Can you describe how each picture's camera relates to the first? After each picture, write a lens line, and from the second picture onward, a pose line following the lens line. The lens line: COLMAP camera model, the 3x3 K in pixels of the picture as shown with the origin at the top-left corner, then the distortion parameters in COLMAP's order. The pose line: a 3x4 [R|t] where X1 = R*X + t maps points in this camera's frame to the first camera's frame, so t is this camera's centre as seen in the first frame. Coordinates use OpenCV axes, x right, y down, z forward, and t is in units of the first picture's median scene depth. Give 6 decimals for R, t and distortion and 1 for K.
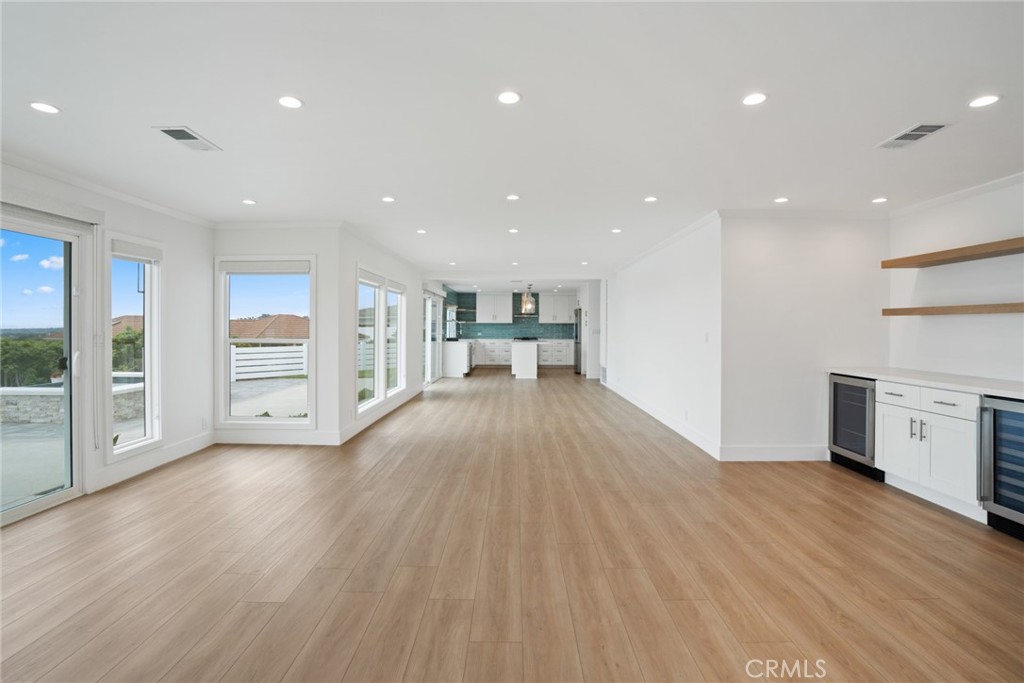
lens RADIAL K [[471.4, 0, 500.2], [0, 471.4, 329.1], [0, 0, 1]] dist [-0.007717, 0.000312]
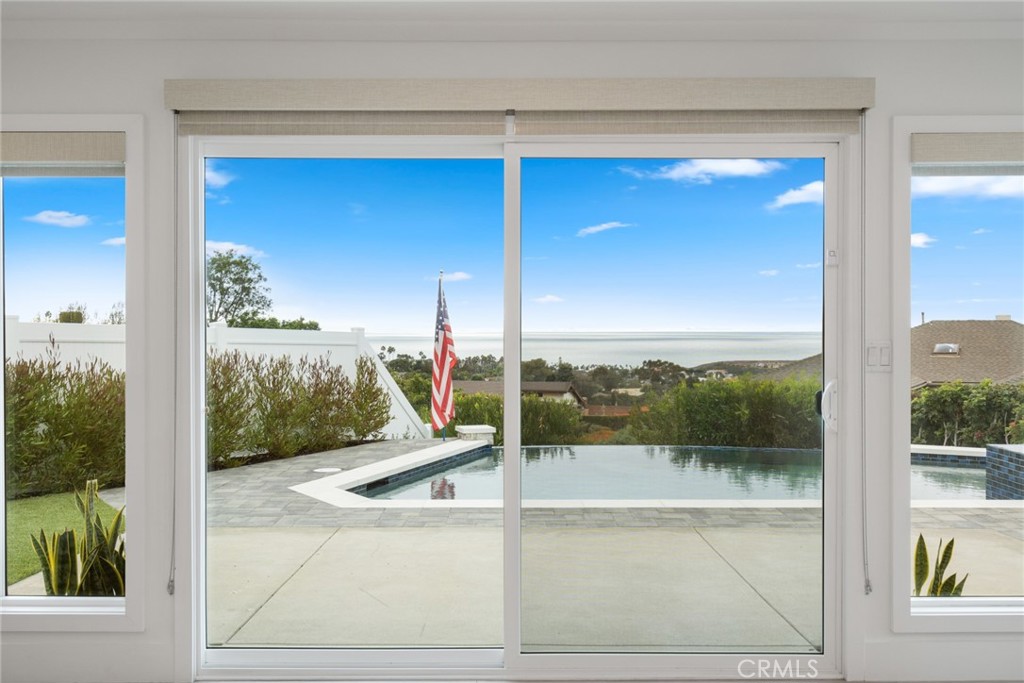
lens RADIAL K [[1018.8, 0, 512.0], [0, 1018.8, 341.5], [0, 0, 1]] dist [0.004396, 0.002915]
pose [[0.034134, 0.014177, -0.999317, 0.120265], [-0.005283, 0.999888, 0.014004, -0.004754], [0.999403, 0.004801, 0.034205, 0.534160]]
